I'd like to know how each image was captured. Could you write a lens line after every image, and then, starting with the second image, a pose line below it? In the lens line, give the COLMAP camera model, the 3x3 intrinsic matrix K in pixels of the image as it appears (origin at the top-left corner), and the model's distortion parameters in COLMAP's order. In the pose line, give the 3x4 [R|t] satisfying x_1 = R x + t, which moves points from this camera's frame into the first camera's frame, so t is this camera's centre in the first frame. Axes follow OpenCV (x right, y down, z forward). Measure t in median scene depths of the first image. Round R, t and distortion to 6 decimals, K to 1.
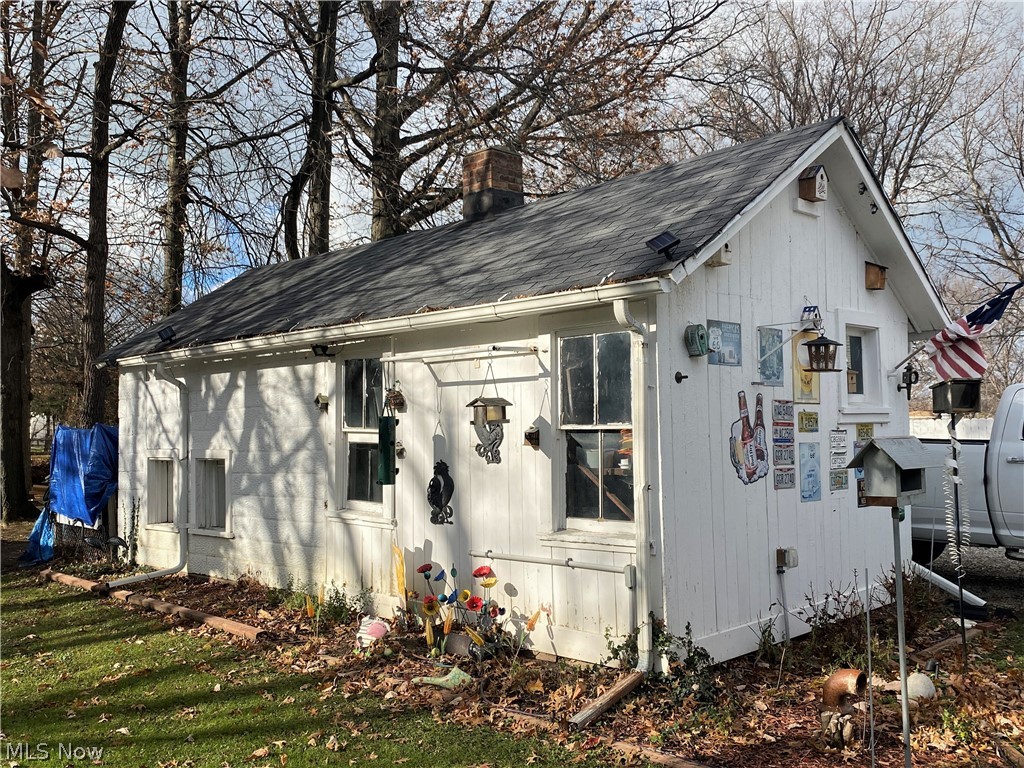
lens RADIAL K [[924.3, 0, 512.5], [0, 924.3, 379.6], [0, 0, 1]] dist [-0.007335, -0.015764]
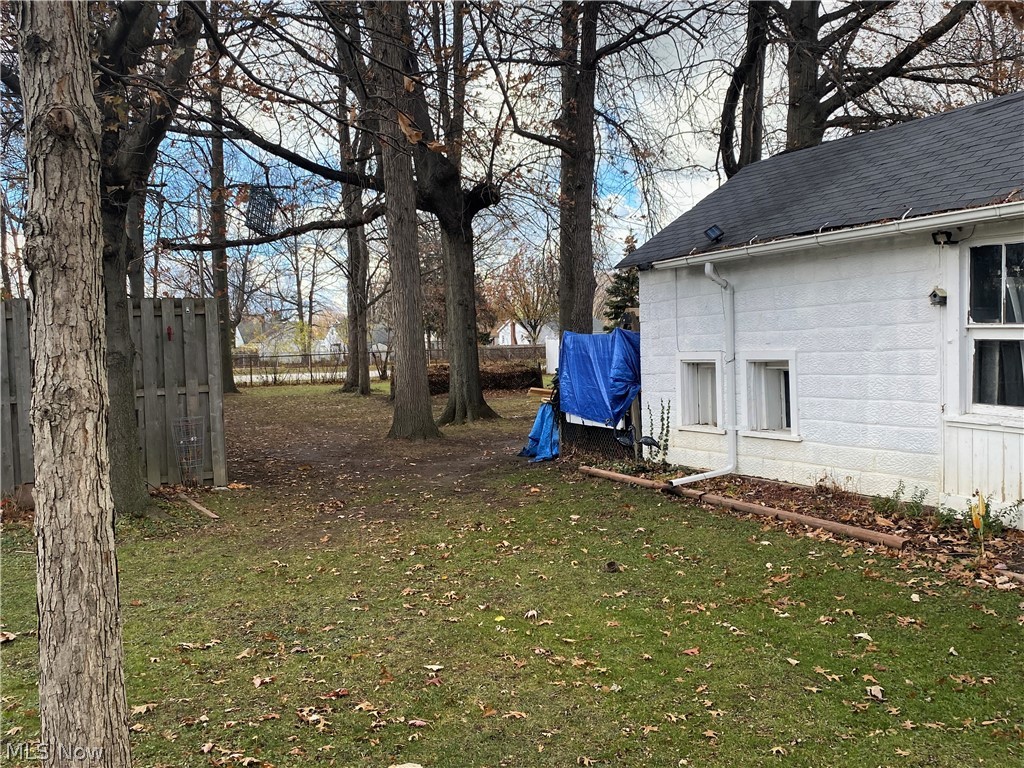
lens RADIAL K [[924.3, 0, 513.7], [0, 924.3, 387.2], [0, 0, 1]] dist [-0.007335, -0.015764]
pose [[0.931670, 0.005381, -0.363265, -0.216956], [0.034024, 0.994203, 0.101990, 0.006019], [0.361708, -0.107381, 0.926087, 0.000662]]
